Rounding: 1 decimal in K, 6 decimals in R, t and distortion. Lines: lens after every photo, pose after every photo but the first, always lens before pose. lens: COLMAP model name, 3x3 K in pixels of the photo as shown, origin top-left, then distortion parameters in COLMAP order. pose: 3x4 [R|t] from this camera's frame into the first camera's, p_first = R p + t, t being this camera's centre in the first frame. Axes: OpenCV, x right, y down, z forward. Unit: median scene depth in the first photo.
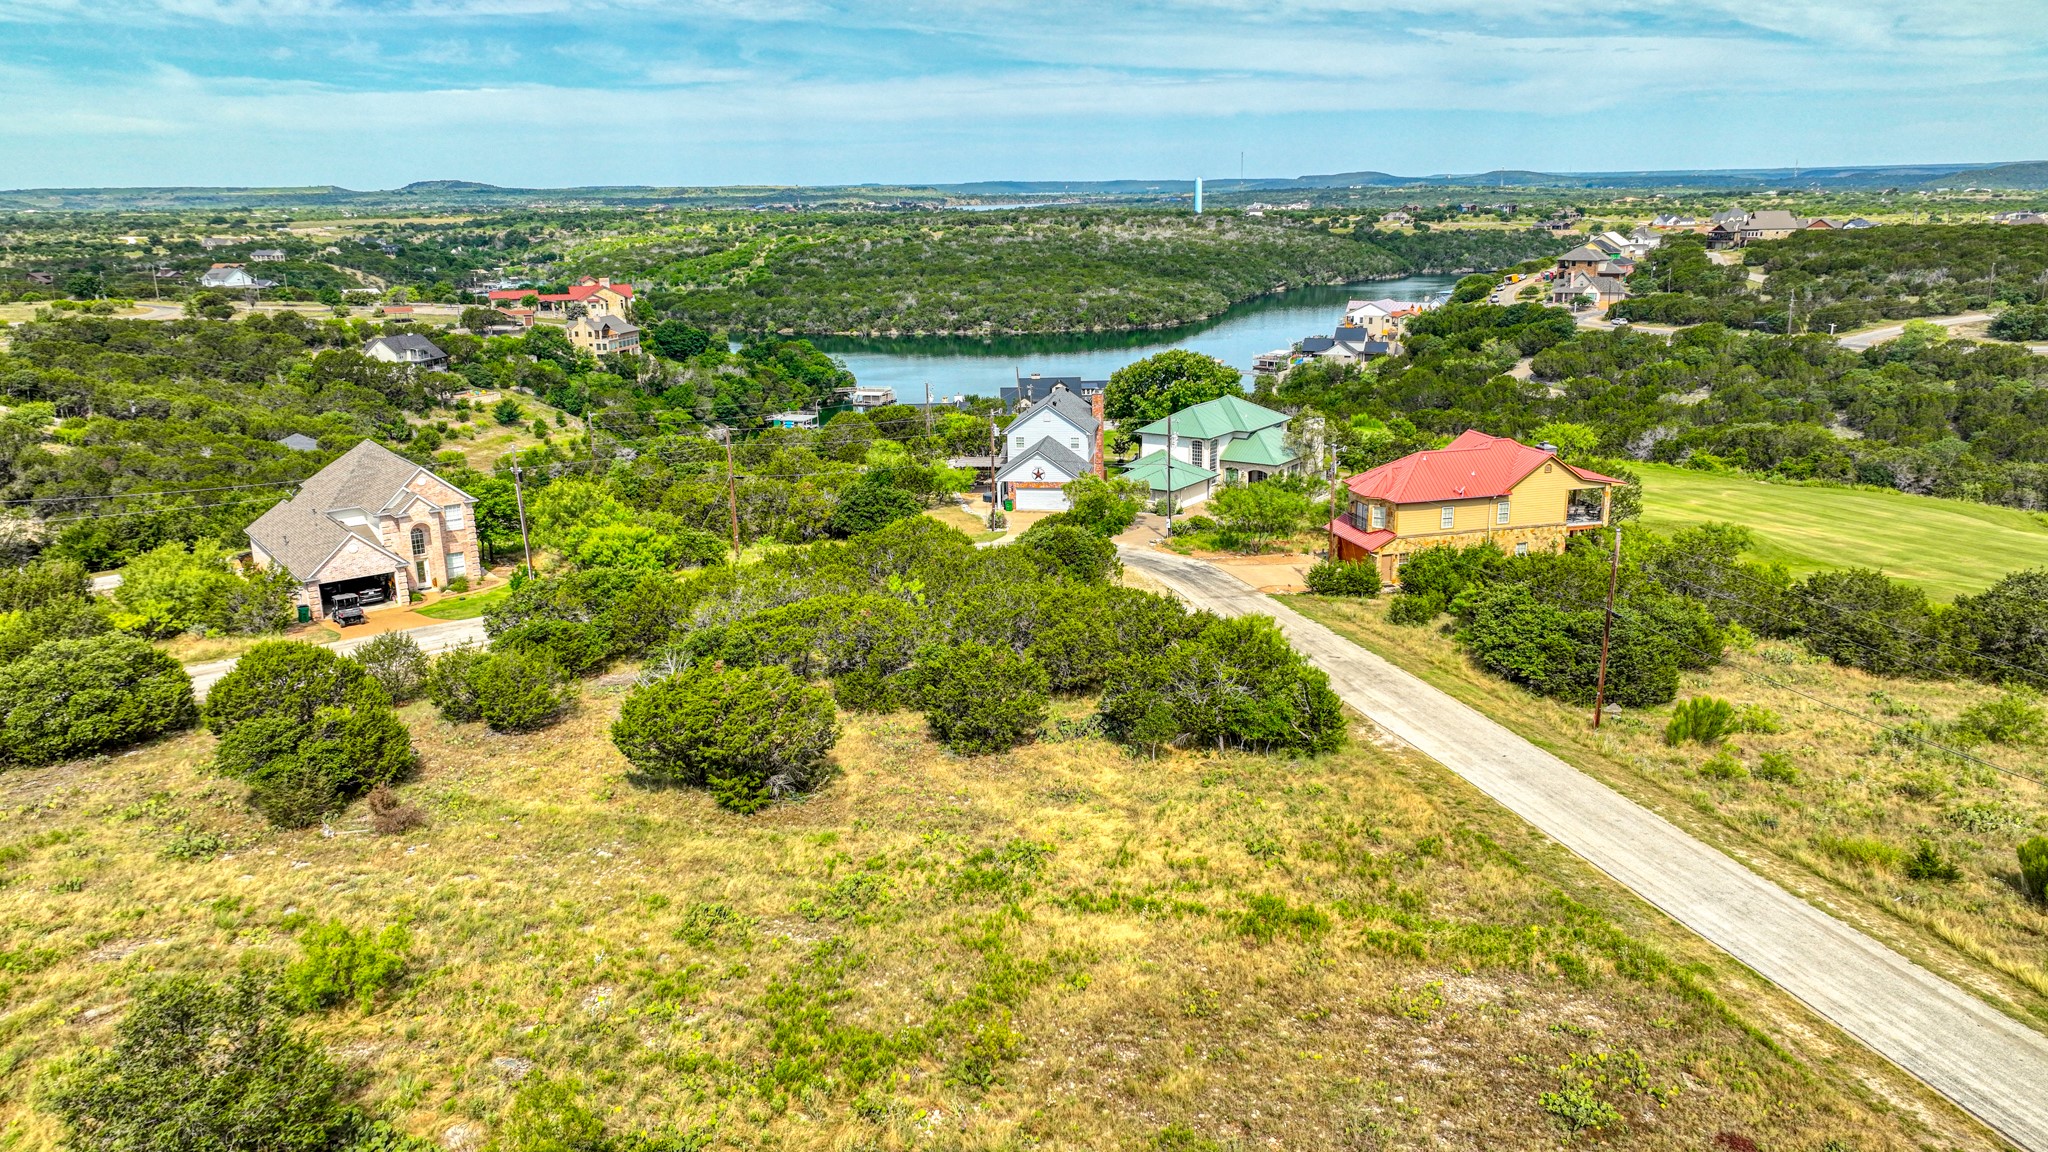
lens RADIAL K [[1437.5, 0, 1024.0], [0, 1437.5, 576.0], [0, 0, 1]] dist [-0.007154, 0.023349]
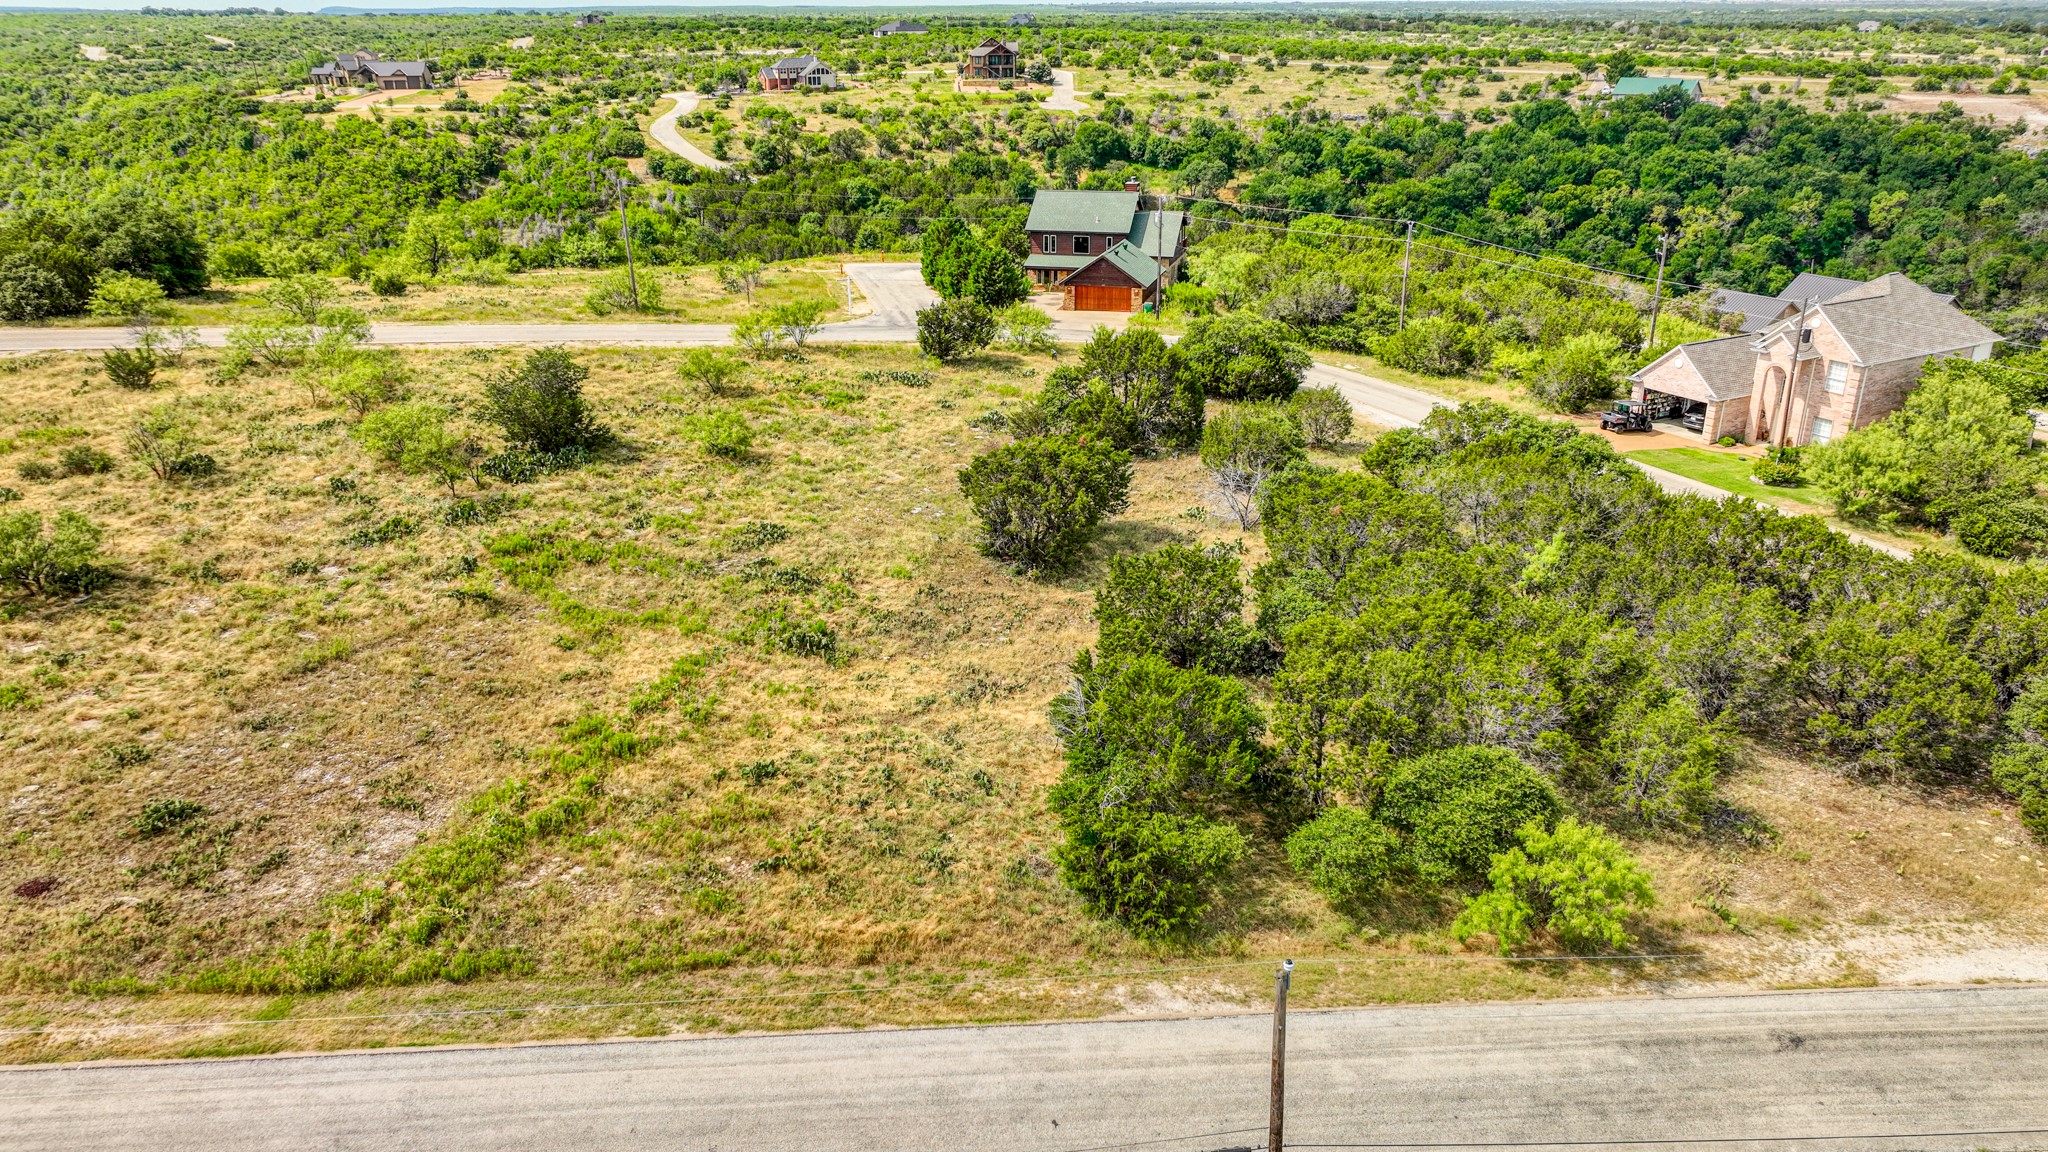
lens RADIAL K [[1437.5, 0, 1024.0], [0, 1437.5, 576.0], [0, 0, 1]] dist [-0.007154, 0.023349]
pose [[-0.159631, 0.377307, -0.912227, 0.136869], [-0.248459, 0.878973, 0.407031, -0.046418], [0.955398, 0.291625, -0.046566, 0.181394]]
